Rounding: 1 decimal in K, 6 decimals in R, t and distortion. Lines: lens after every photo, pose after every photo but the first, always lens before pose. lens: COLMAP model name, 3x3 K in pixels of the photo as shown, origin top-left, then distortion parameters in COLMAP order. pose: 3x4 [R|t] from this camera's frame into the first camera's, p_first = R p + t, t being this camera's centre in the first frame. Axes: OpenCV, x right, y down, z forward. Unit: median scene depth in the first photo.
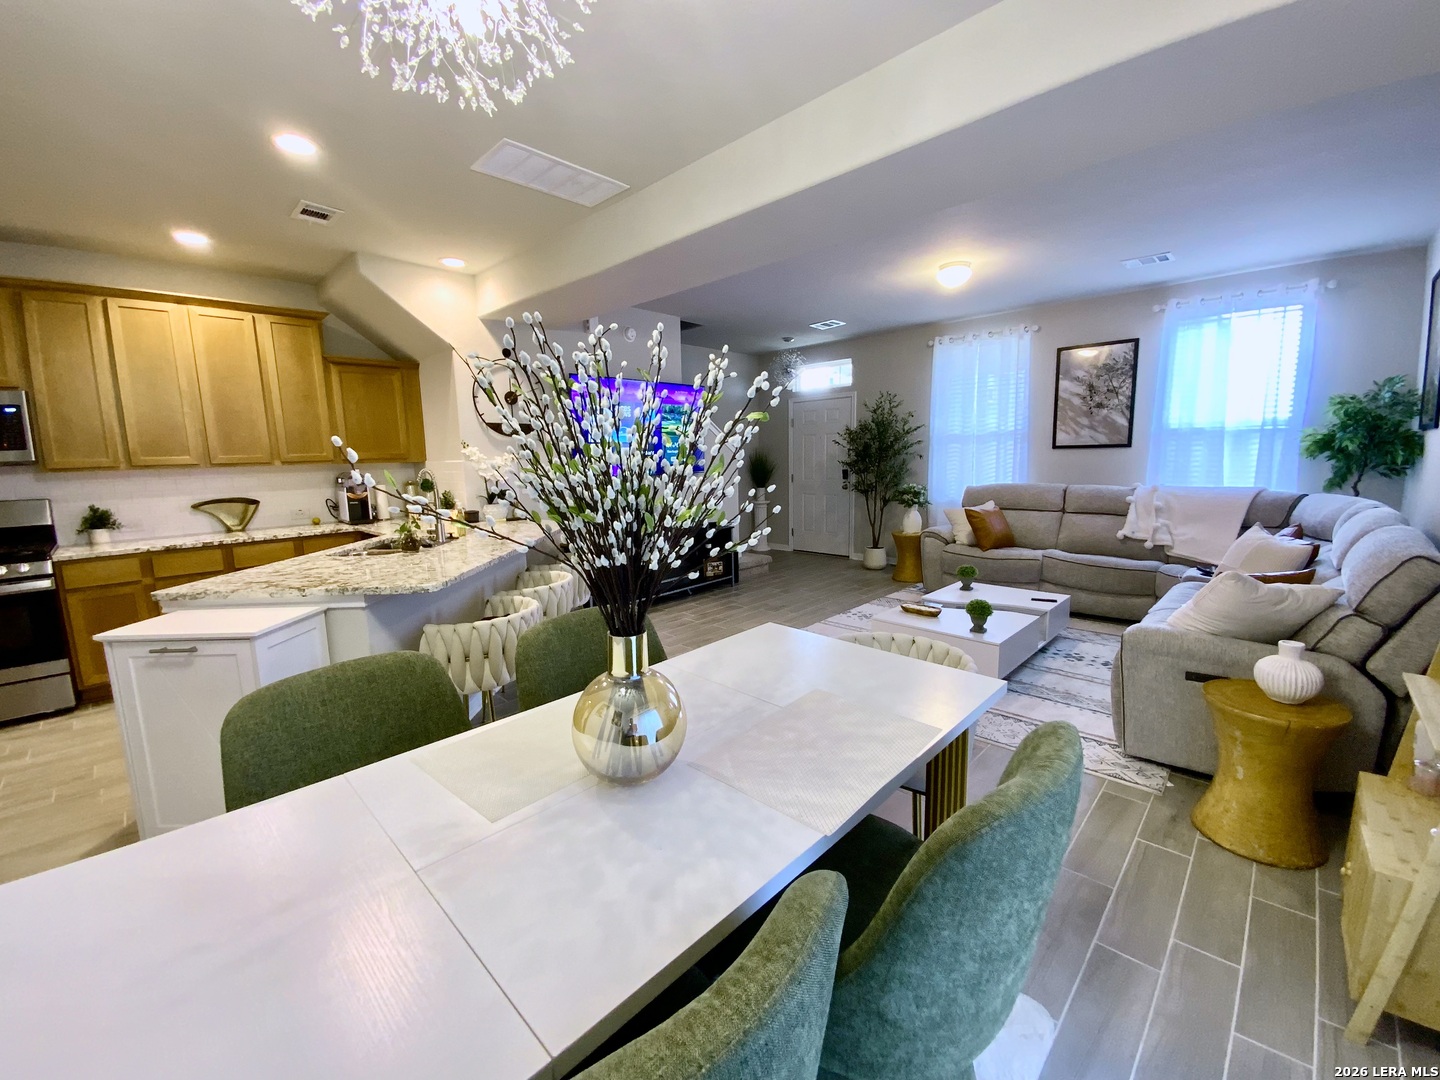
lens RADIAL K [[594.6, 0, 720.0], [0, 594.6, 540.0], [0, 0, 1]] dist [-0.000522, -0.000075]
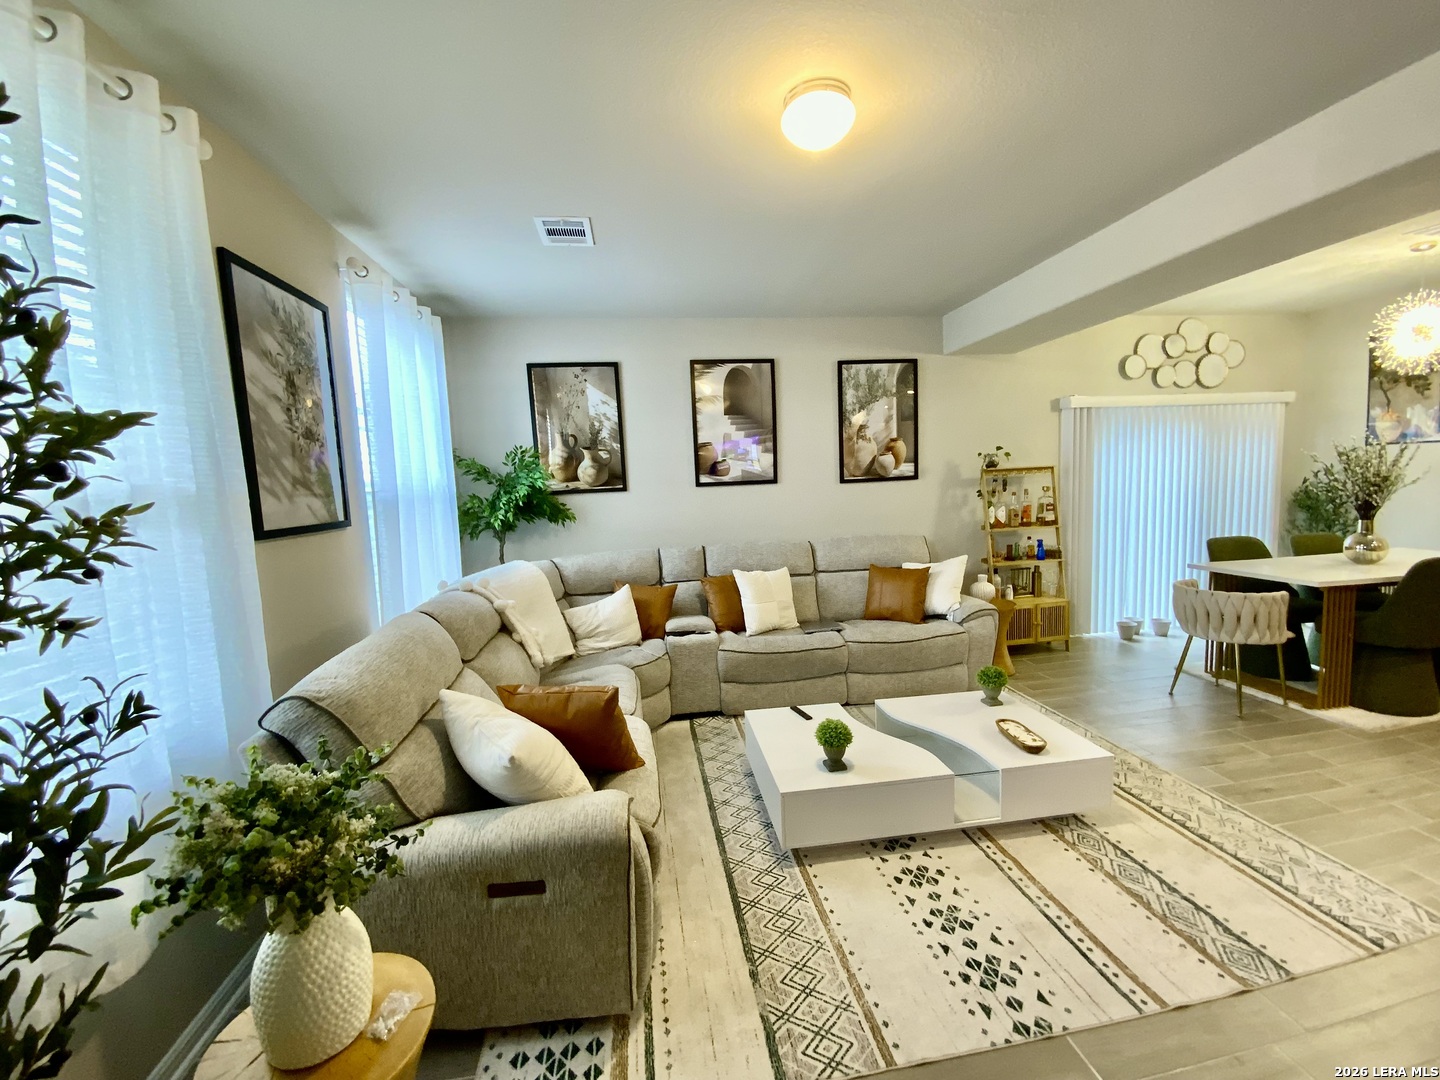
lens RADIAL K [[594.6, 0, 720.0], [0, 594.6, 540.0], [0, 0, 1]] dist [-0.000522, -0.000075]
pose [[-0.788707, -0.022386, 0.614361, 0.062395], [0.159143, 0.957838, 0.239207, -0.089395], [-0.593813, 0.286435, -0.751891, 0.501905]]
